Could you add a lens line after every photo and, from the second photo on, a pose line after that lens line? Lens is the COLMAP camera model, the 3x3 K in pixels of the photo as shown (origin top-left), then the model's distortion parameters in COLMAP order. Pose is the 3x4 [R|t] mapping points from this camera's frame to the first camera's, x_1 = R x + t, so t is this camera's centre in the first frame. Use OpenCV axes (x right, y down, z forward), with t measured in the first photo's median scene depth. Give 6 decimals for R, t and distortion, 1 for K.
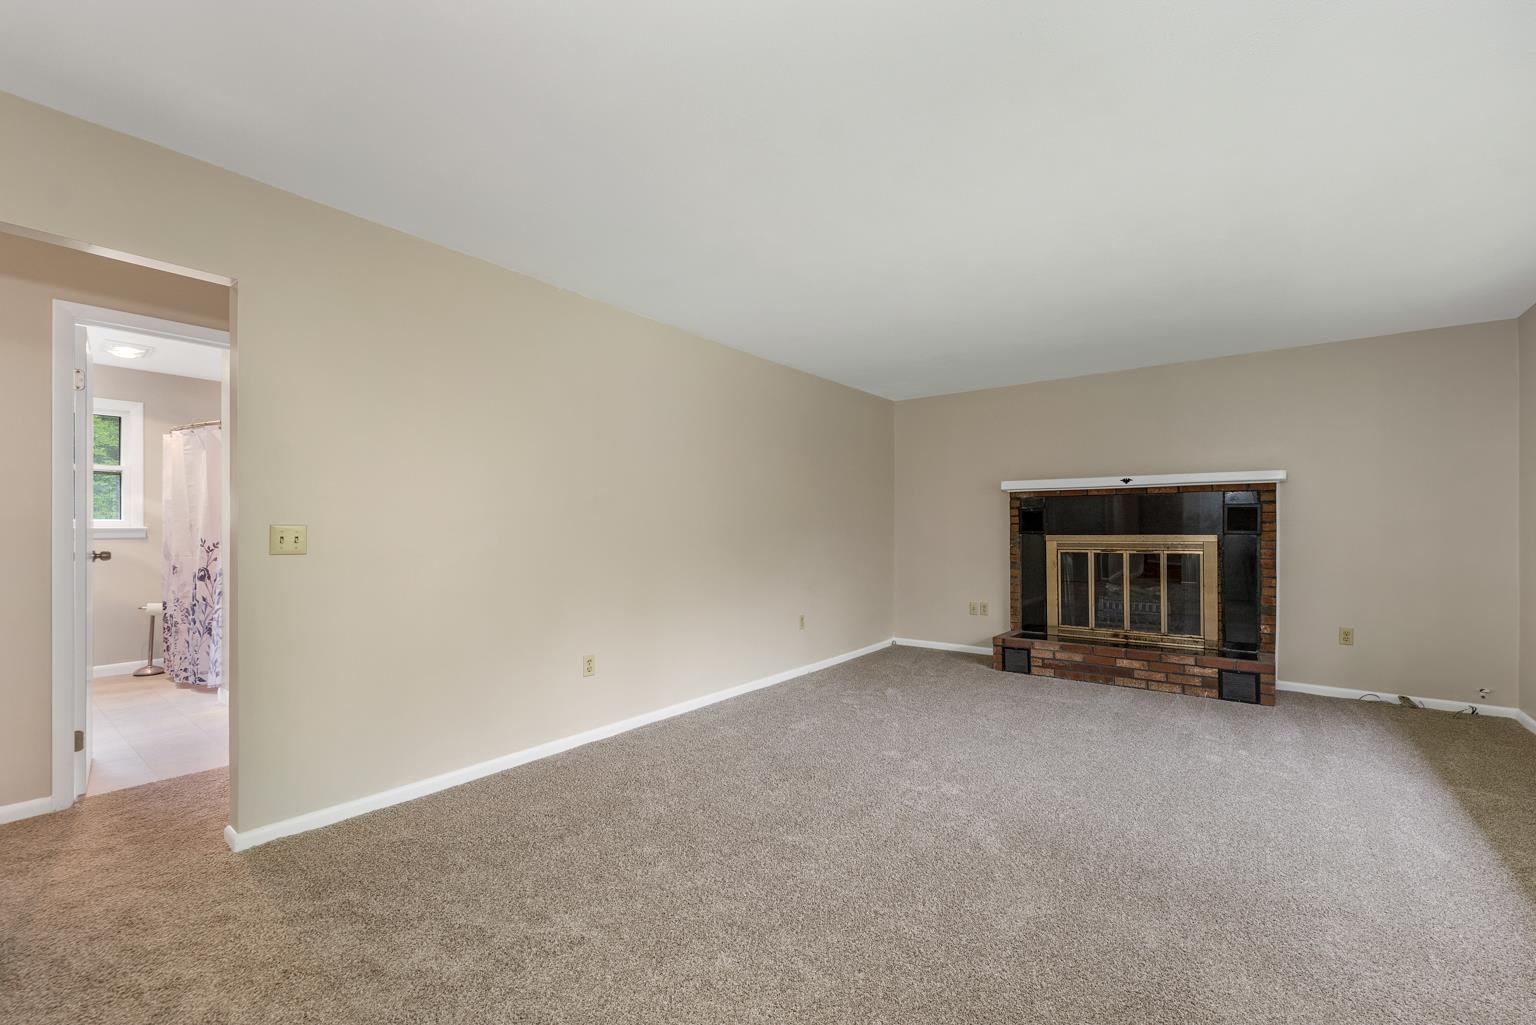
lens RADIAL K [[642.7, 0, 763.5], [0, 642.7, 519.0], [0, 0, 1]] dist [0.001230, 0.000262]
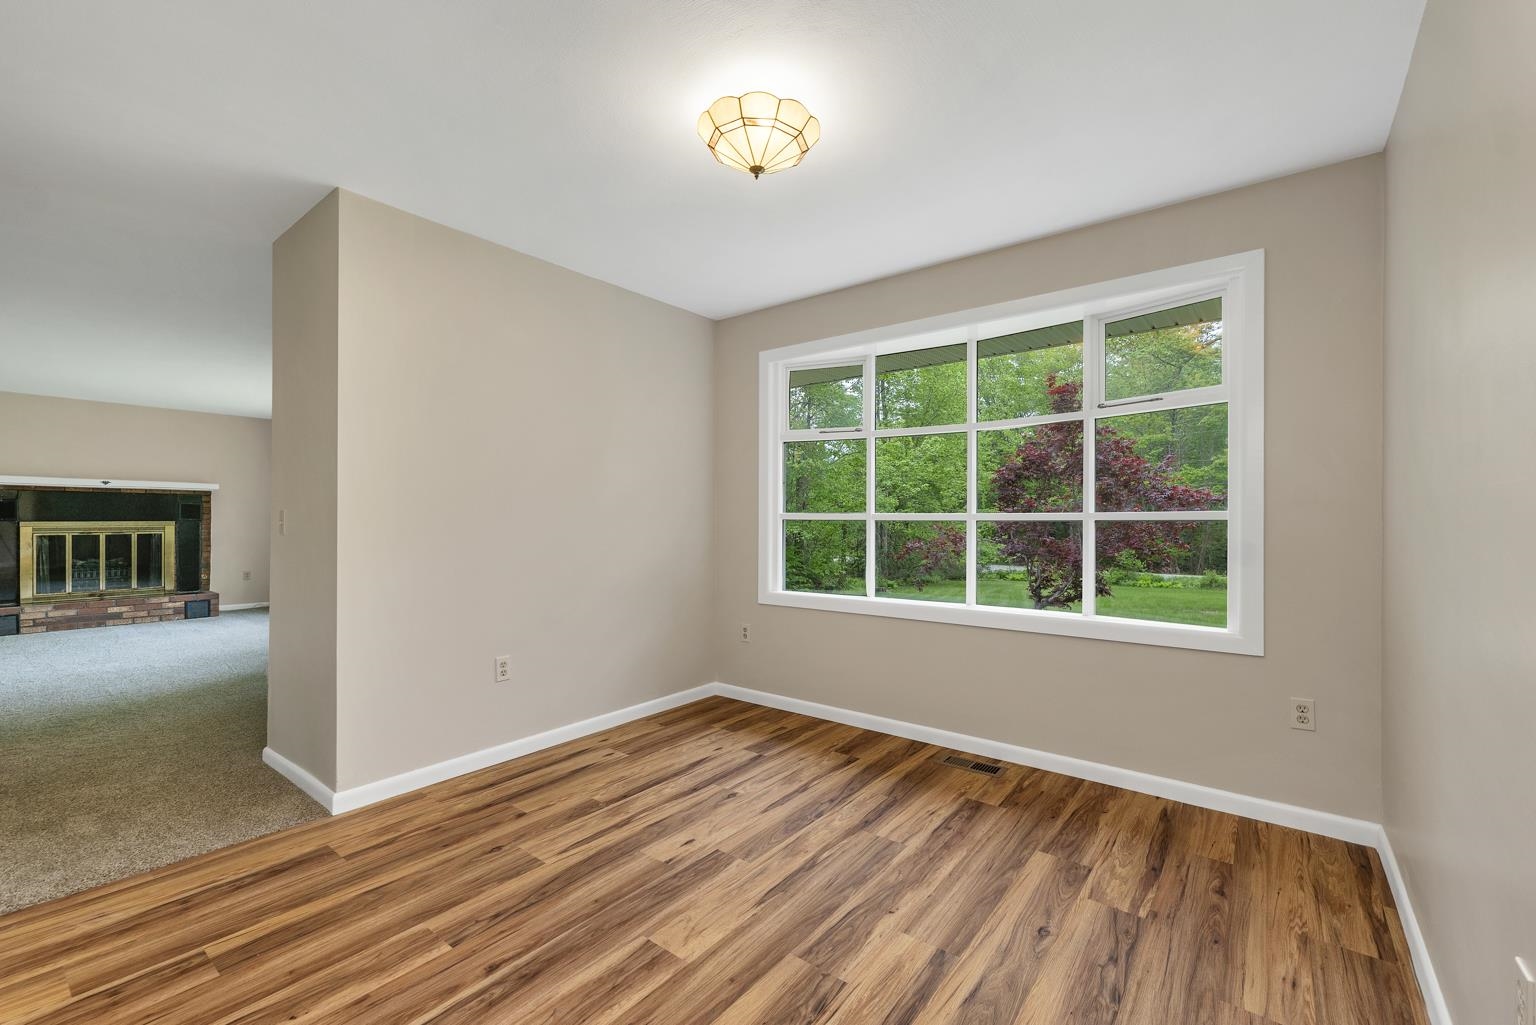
lens RADIAL K [[642.7, 0, 763.5], [0, 642.7, 519.0], [0, 0, 1]] dist [0.001230, 0.000262]
pose [[0.005566, 0.003522, 0.999978, -0.836406], [-0.018911, 0.999815, -0.003416, -0.003160], [-0.999806, -0.018891, 0.005632, -0.443989]]
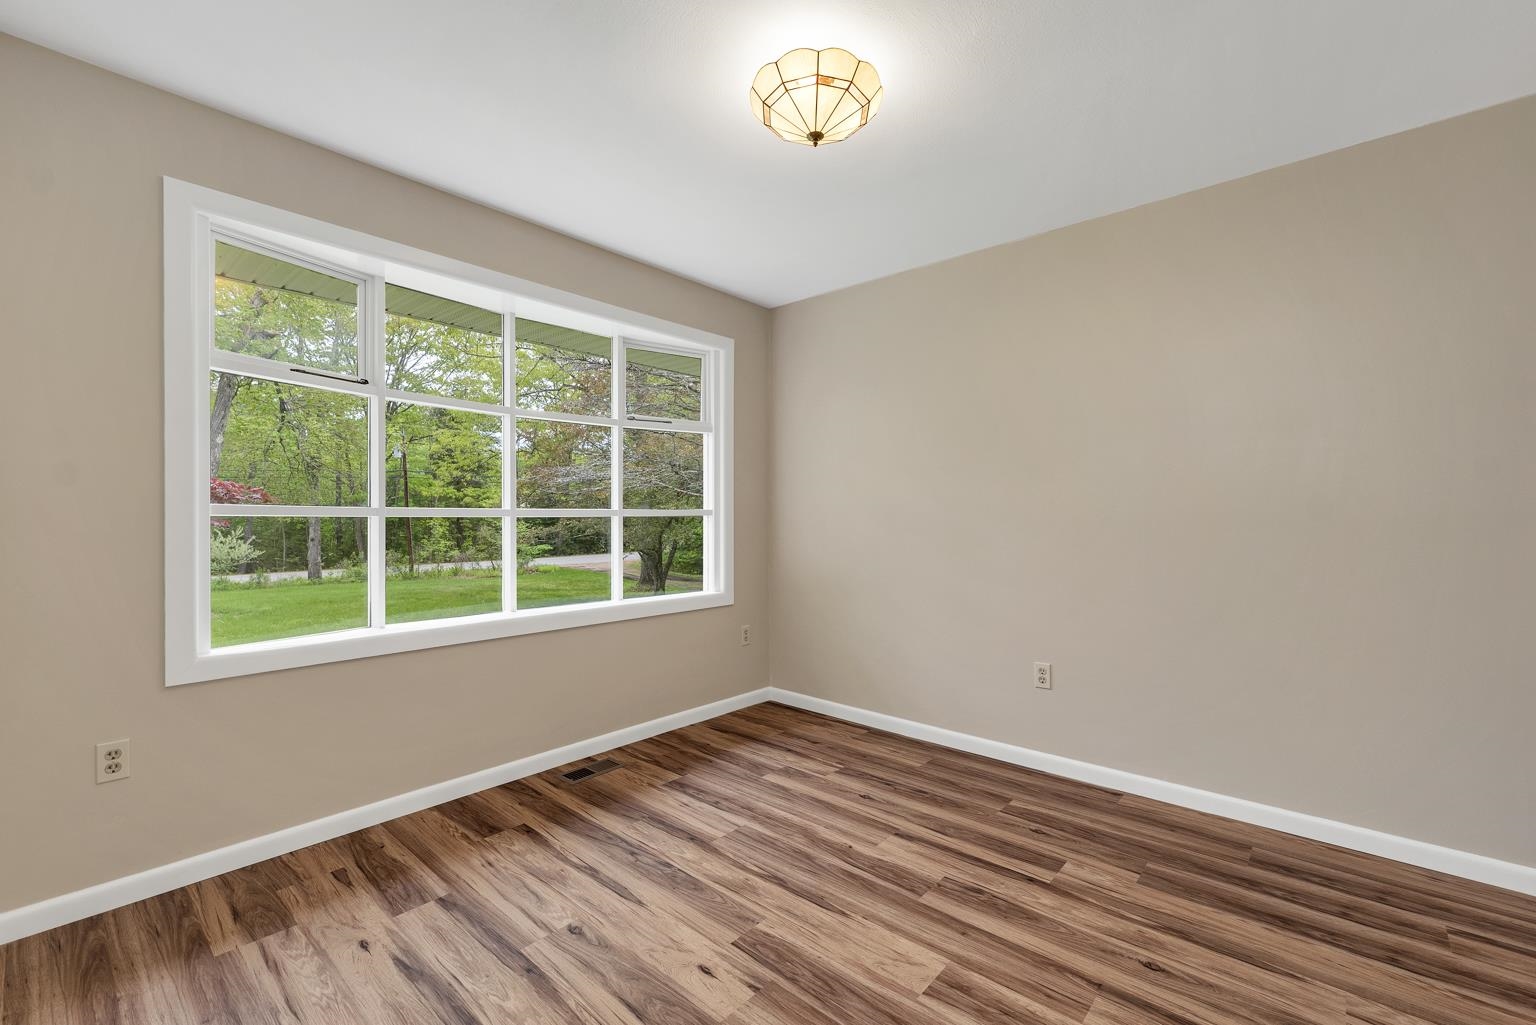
lens RADIAL K [[649.1, 0, 768.0], [0, 649.1, 512.5], [0, 0, 1]] dist [-0.000145, 0.000079]
pose [[-0.997887, 0.002247, 0.064937, -0.432331], [0.000833, 0.999762, -0.021792, 0.001840], [-0.064970, -0.021692, -0.997651, -0.063079]]
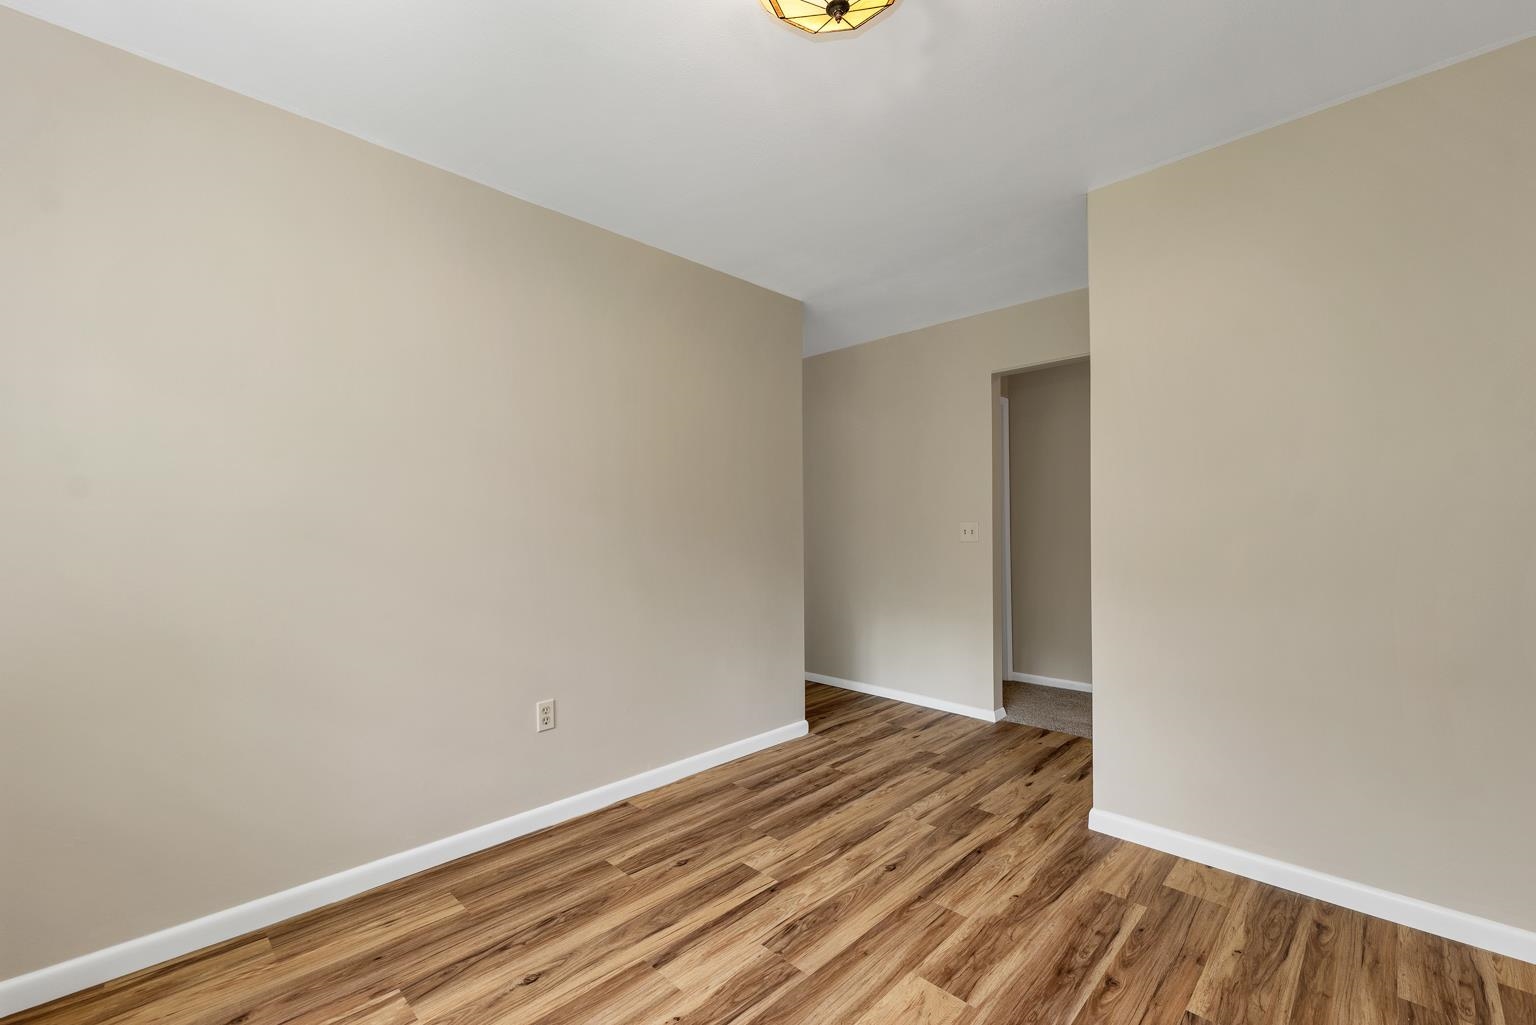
lens RADIAL K [[642.7, 0, 763.5], [0, 642.7, 519.0], [0, 0, 1]] dist [0.001230, 0.000262]
pose [[-0.120666, -0.006202, -0.992674, -0.161623], [0.022653, 0.999703, -0.008999, -0.008268], [0.992435, -0.023573, -0.120490, -0.438130]]
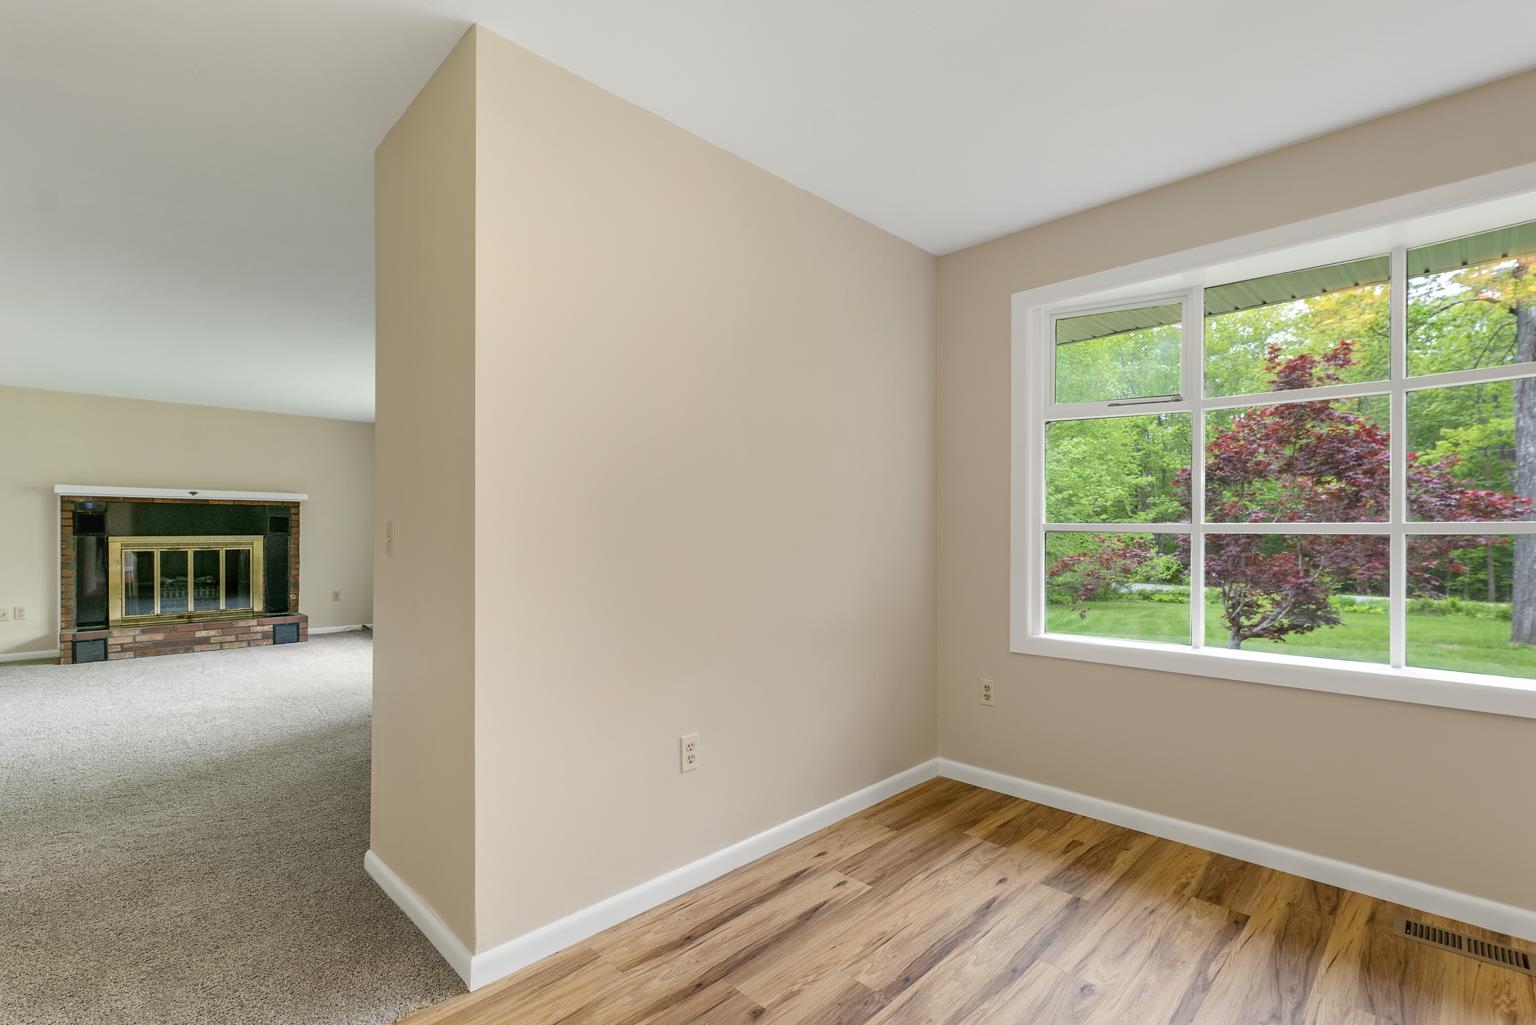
lens RADIAL K [[698.9, 0, 768.3], [0, 698.9, 530.3], [0, 0, 1]] dist [0.001731, 0.000492]
pose [[0.125045, 0.004011, 0.992143, -0.670524], [-0.016176, 0.999867, -0.002004, -0.002140], [-0.992019, -0.015799, 0.125093, -0.301090]]
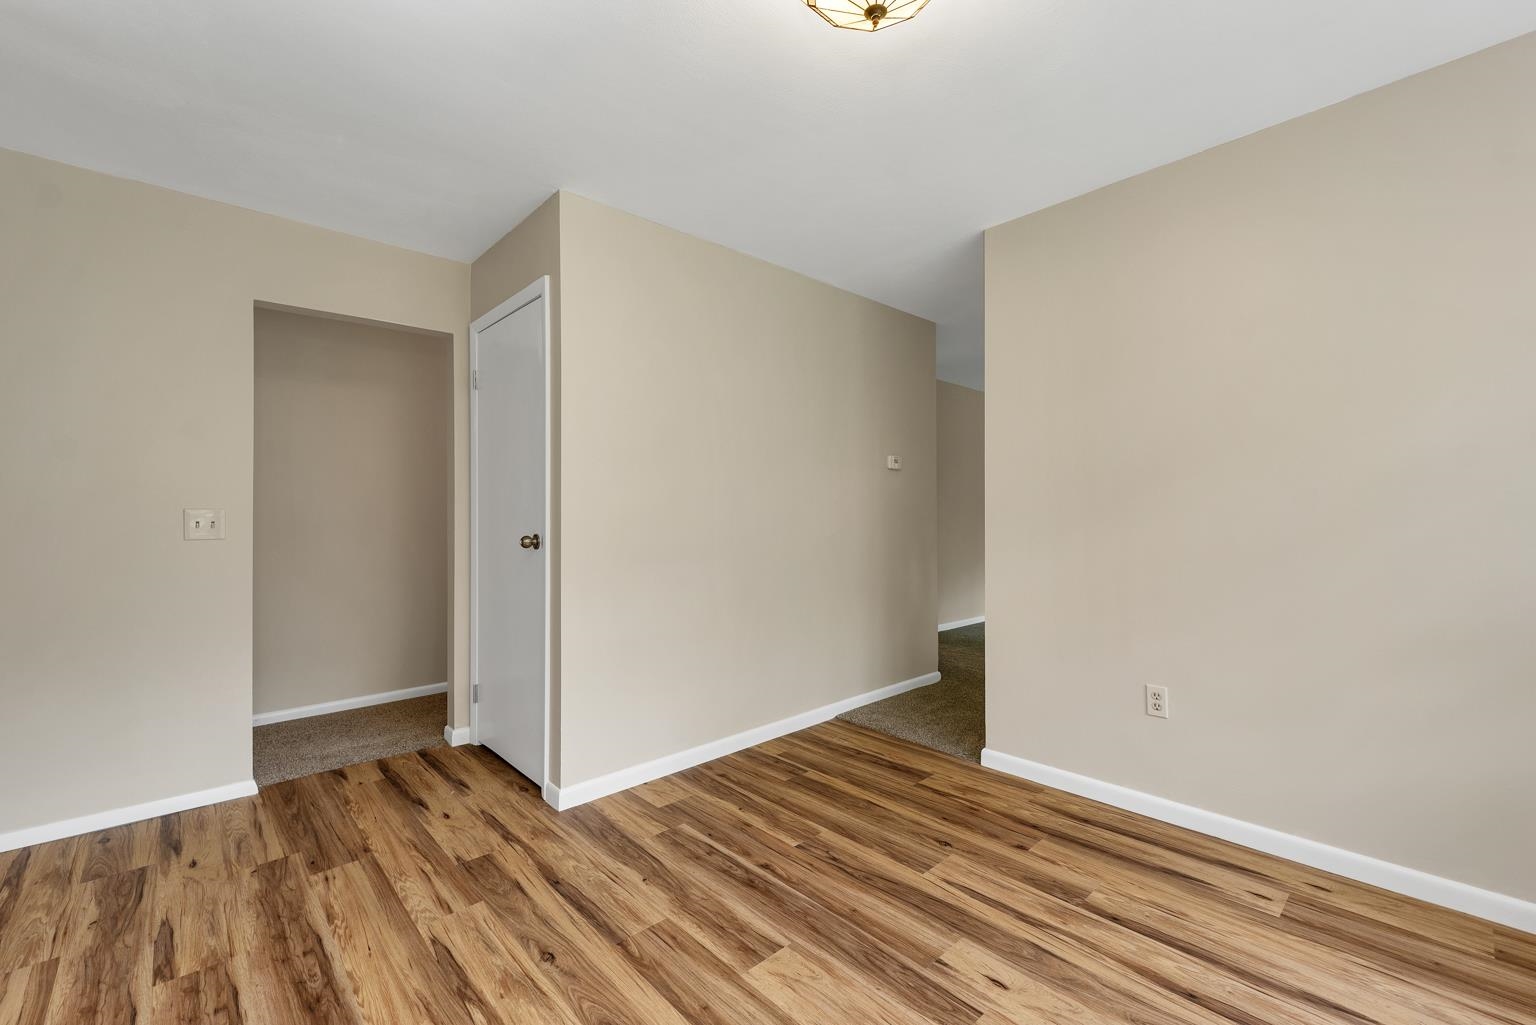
lens RADIAL K [[642.7, 0, 763.5], [0, 642.7, 519.0], [0, 0, 1]] dist [0.001230, 0.000262]
pose [[0.985826, -0.002558, -0.167752, -0.438540], [0.006898, 0.999656, 0.025297, -0.009280], [0.167630, -0.026096, 0.985505, -0.715161]]
